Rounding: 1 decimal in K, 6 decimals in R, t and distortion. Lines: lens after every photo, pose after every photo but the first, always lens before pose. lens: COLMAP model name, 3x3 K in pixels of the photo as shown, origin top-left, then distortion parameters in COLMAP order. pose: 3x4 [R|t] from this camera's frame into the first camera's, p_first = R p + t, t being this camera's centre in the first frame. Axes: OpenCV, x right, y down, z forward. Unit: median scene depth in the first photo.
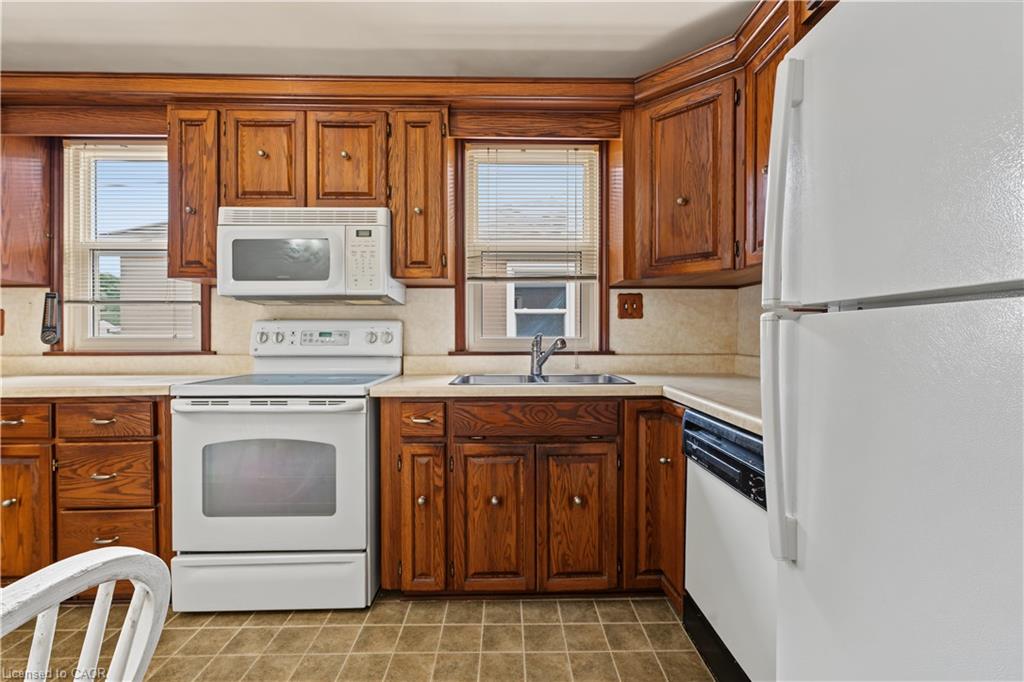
lens RADIAL K [[460.6, 0, 515.3], [0, 460.6, 340.4], [0, 0, 1]] dist [-0.000219, 0.001038]
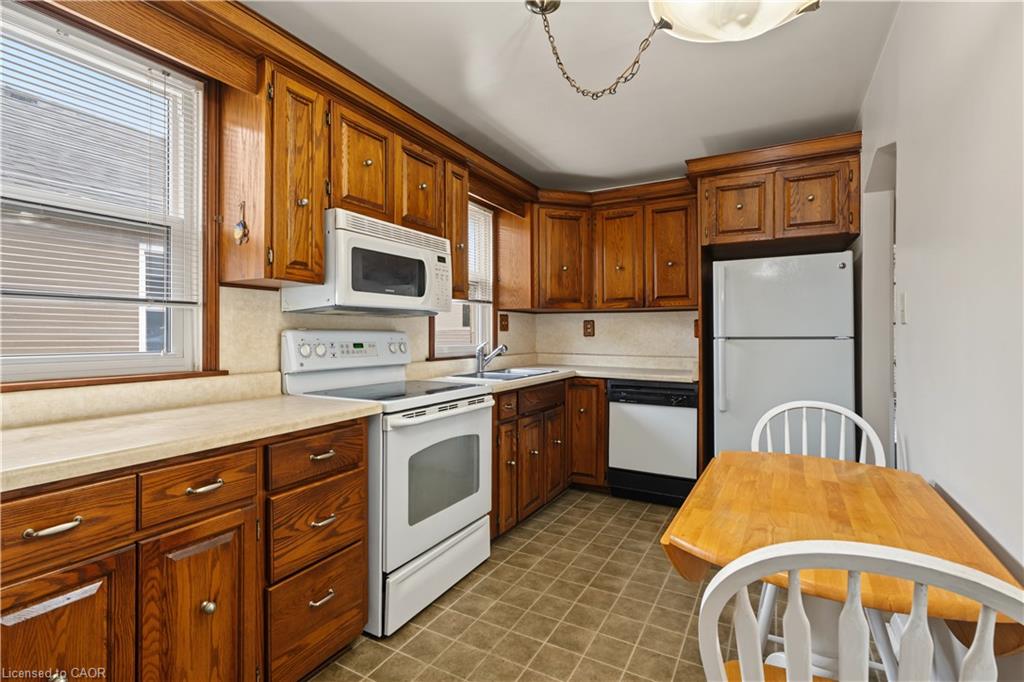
lens RADIAL K [[460.6, 0, 537.7], [0, 460.6, 334.3], [0, 0, 1]] dist [-0.000219, 0.001038]
pose [[0.485532, 0.003869, 0.874211, -1.237664], [0.007075, 0.999940, -0.008355, -0.029623], [-0.874190, 0.010242, 0.485475, 0.215984]]
